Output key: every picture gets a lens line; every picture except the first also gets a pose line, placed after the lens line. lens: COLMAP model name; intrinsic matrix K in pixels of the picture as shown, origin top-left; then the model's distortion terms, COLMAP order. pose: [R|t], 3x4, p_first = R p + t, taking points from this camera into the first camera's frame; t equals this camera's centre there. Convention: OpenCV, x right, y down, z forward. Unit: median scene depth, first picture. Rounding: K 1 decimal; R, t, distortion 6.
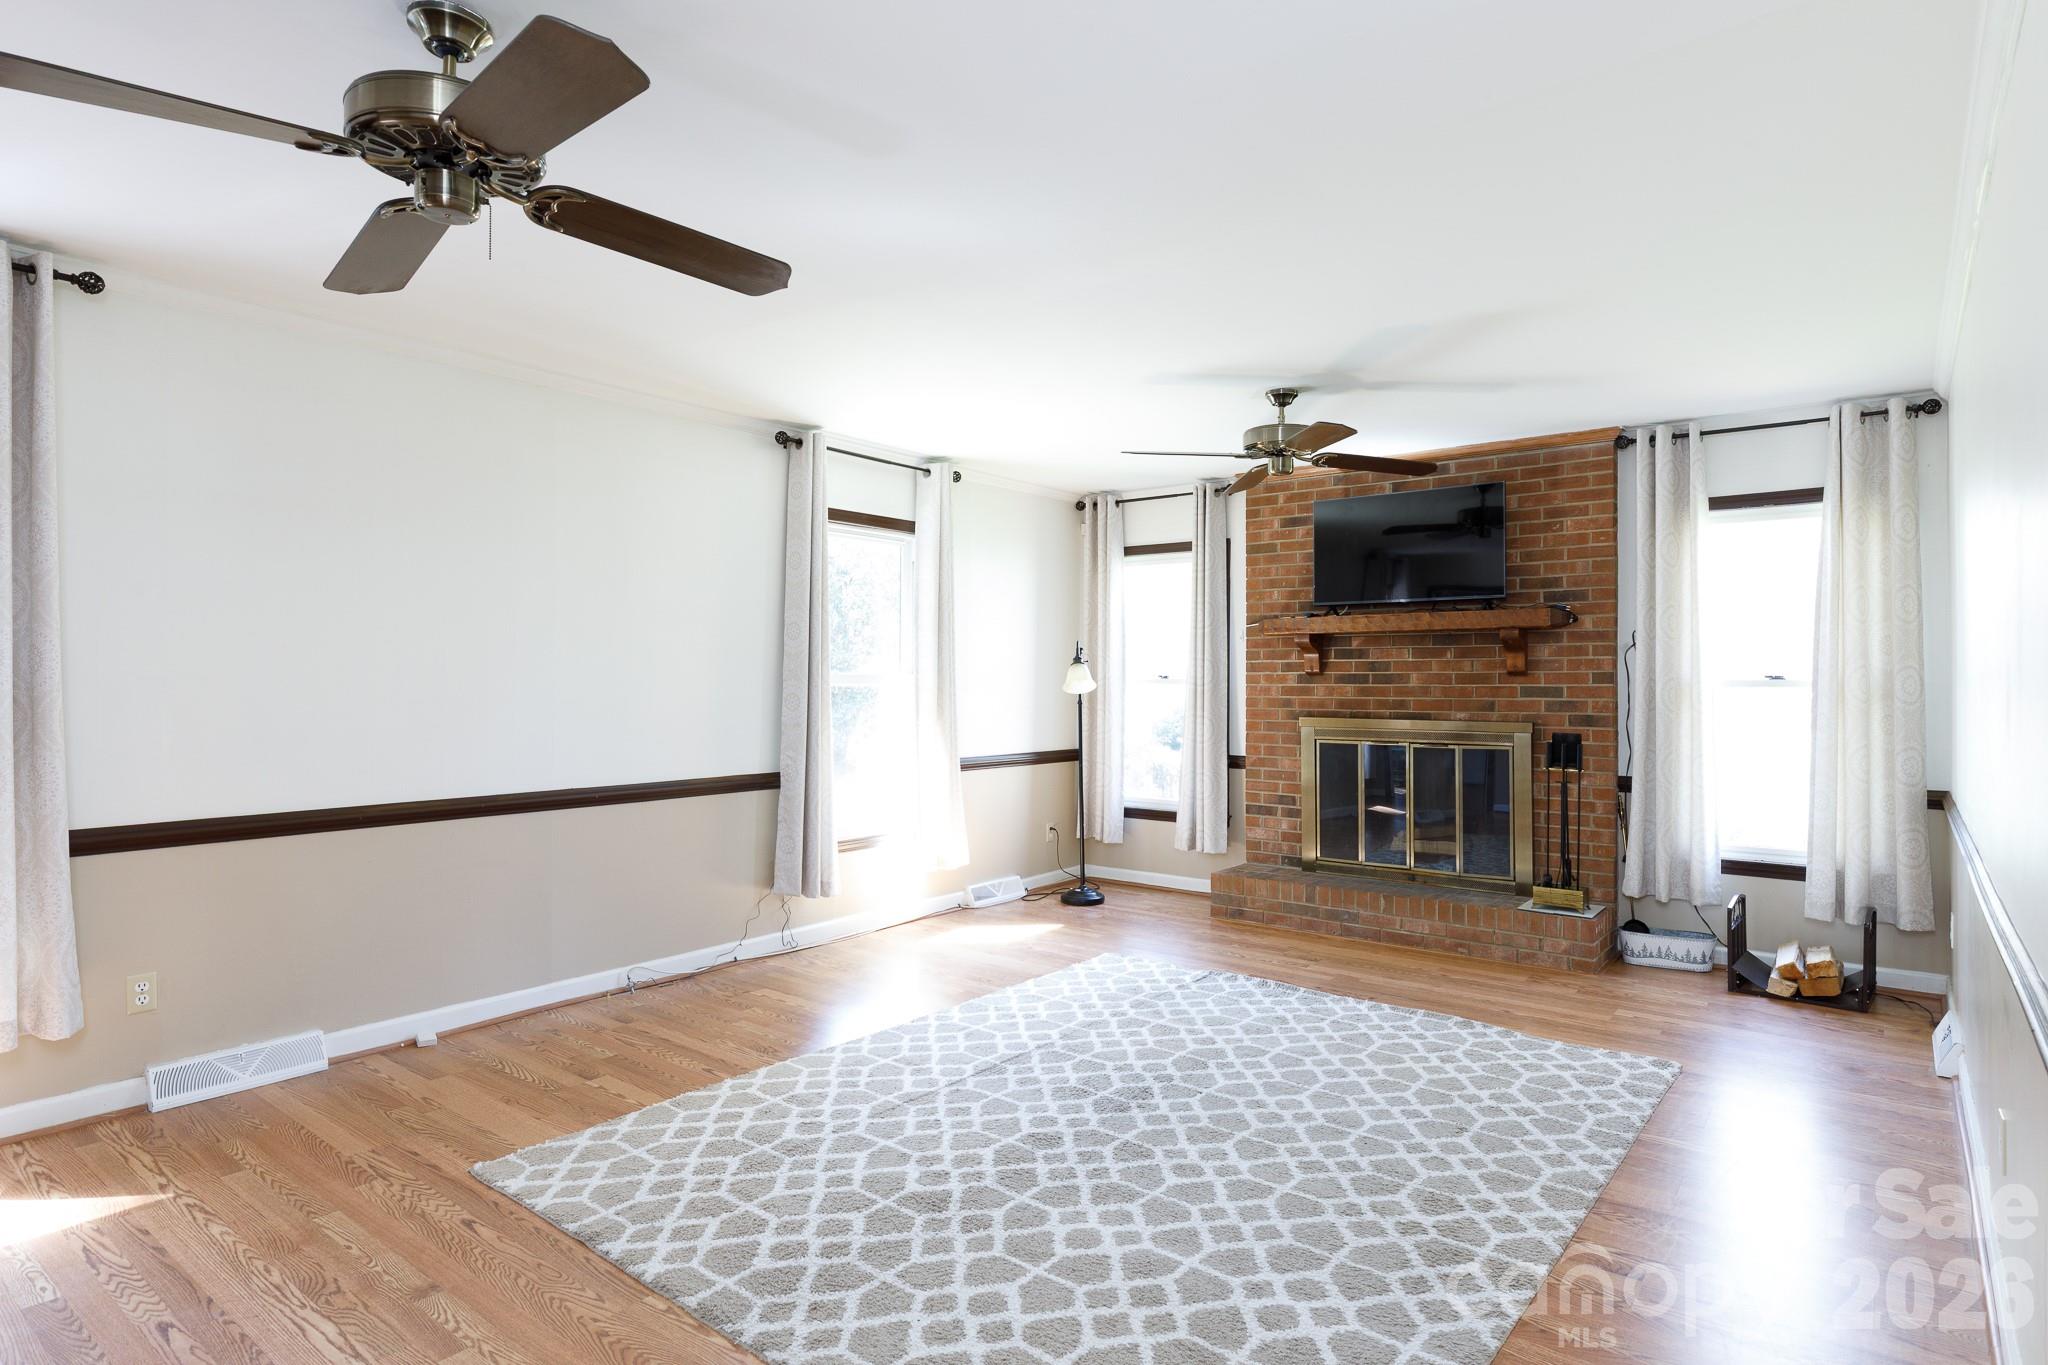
lens RADIAL K [[1112.6, 0, 1021.8], [0, 1112.6, 678.3], [0, 0, 1]] dist [0.003949, 0.000252]
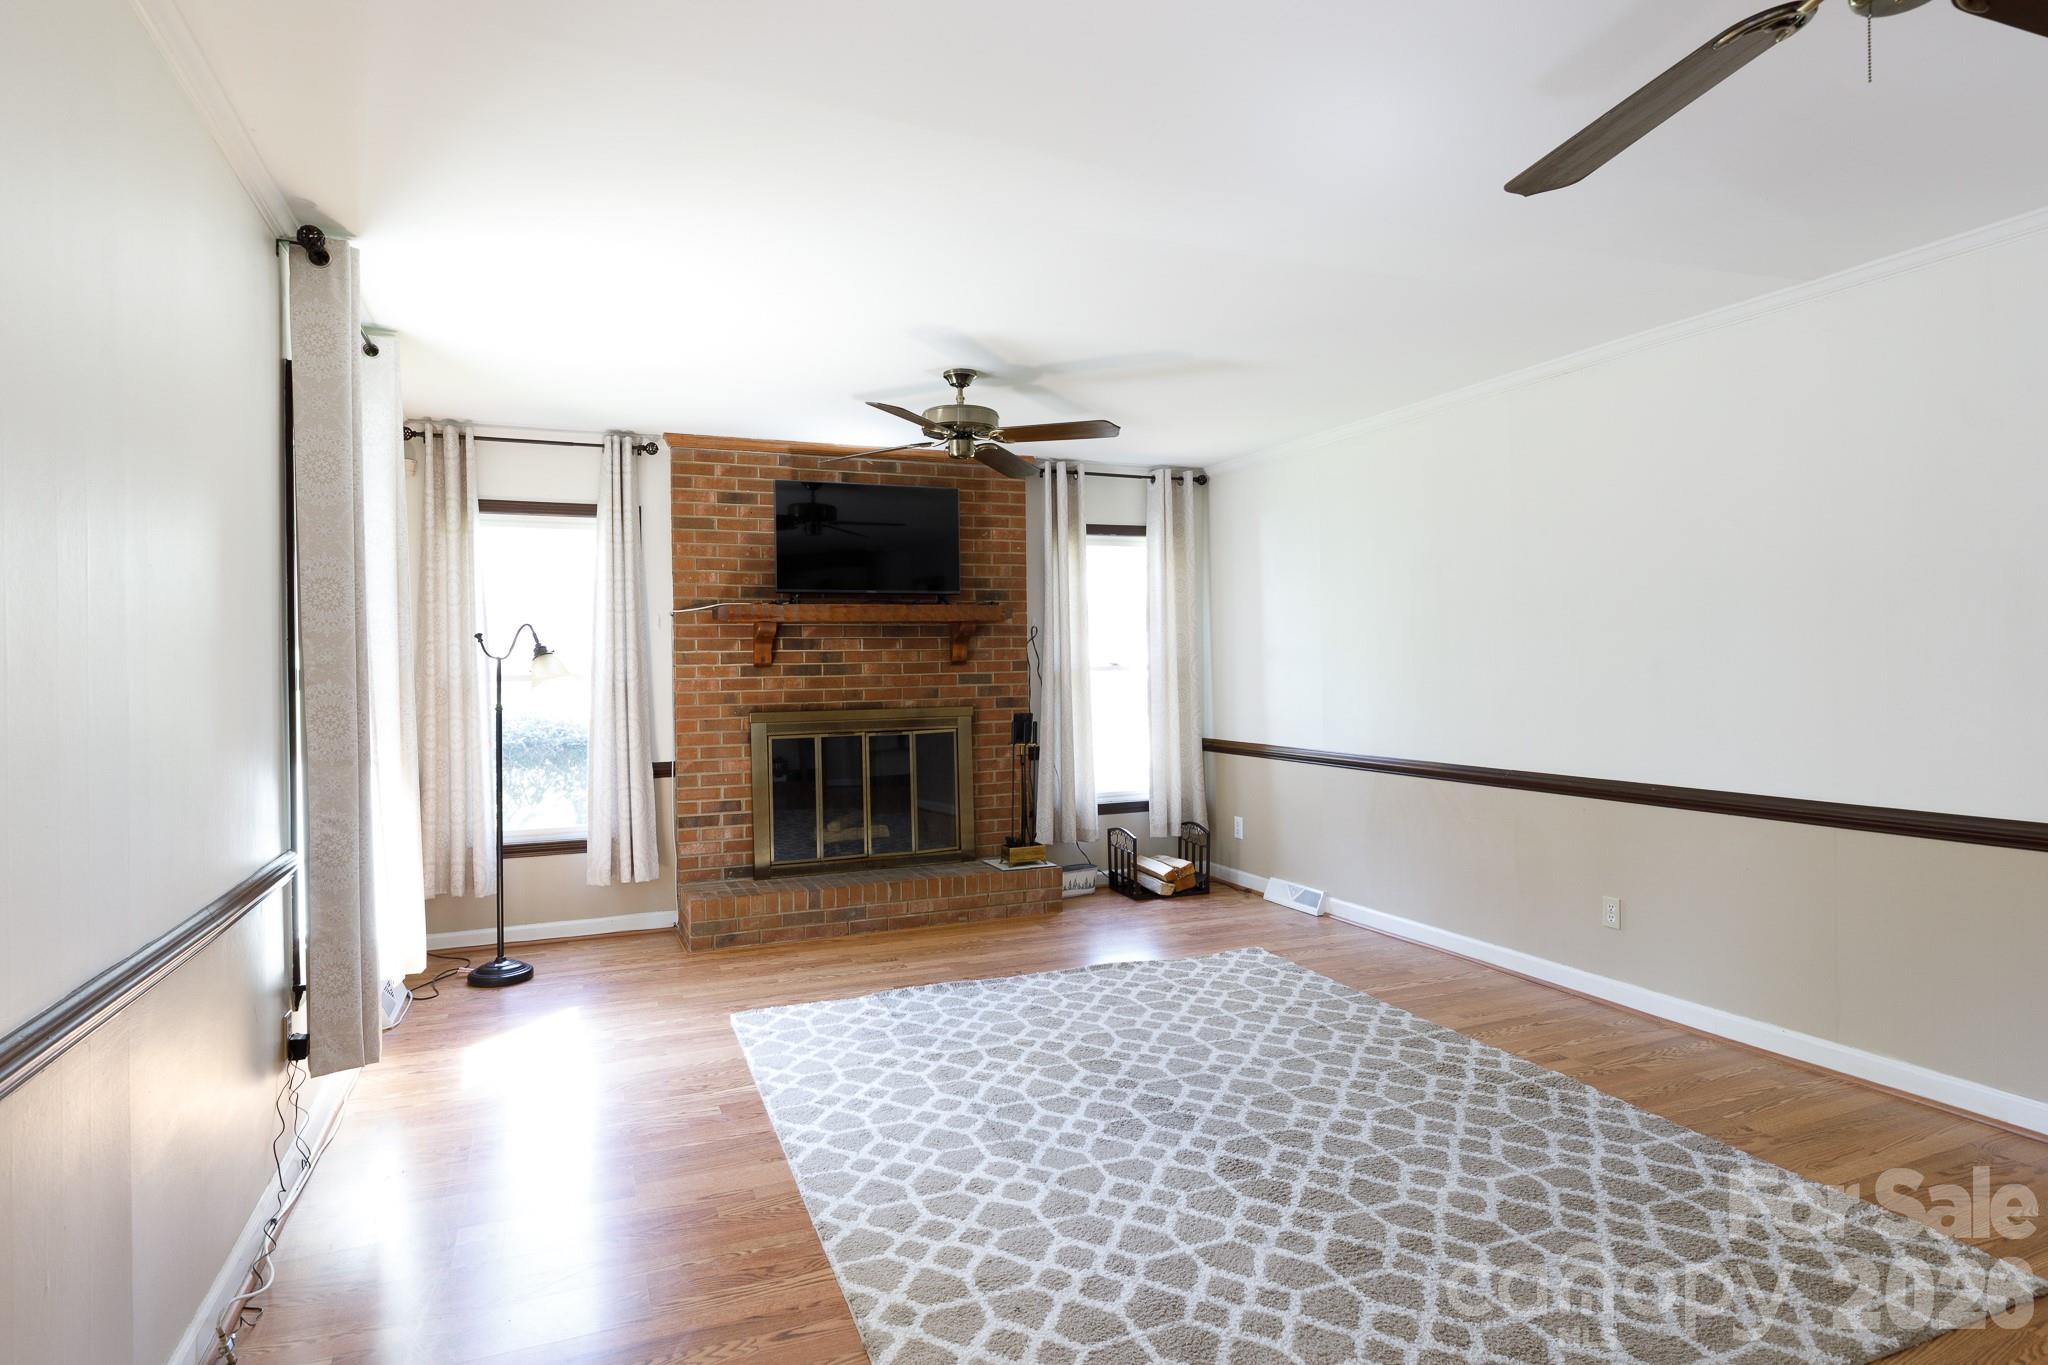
lens RADIAL K [[1112.6, 0, 1021.8], [0, 1112.6, 678.3], [0, 0, 1]] dist [0.003949, 0.000252]
pose [[0.484699, -0.018939, 0.874476, -0.512846], [0.015403, 0.999795, 0.013116, -0.002490], [-0.874546, 0.007112, 0.484891, 0.420248]]
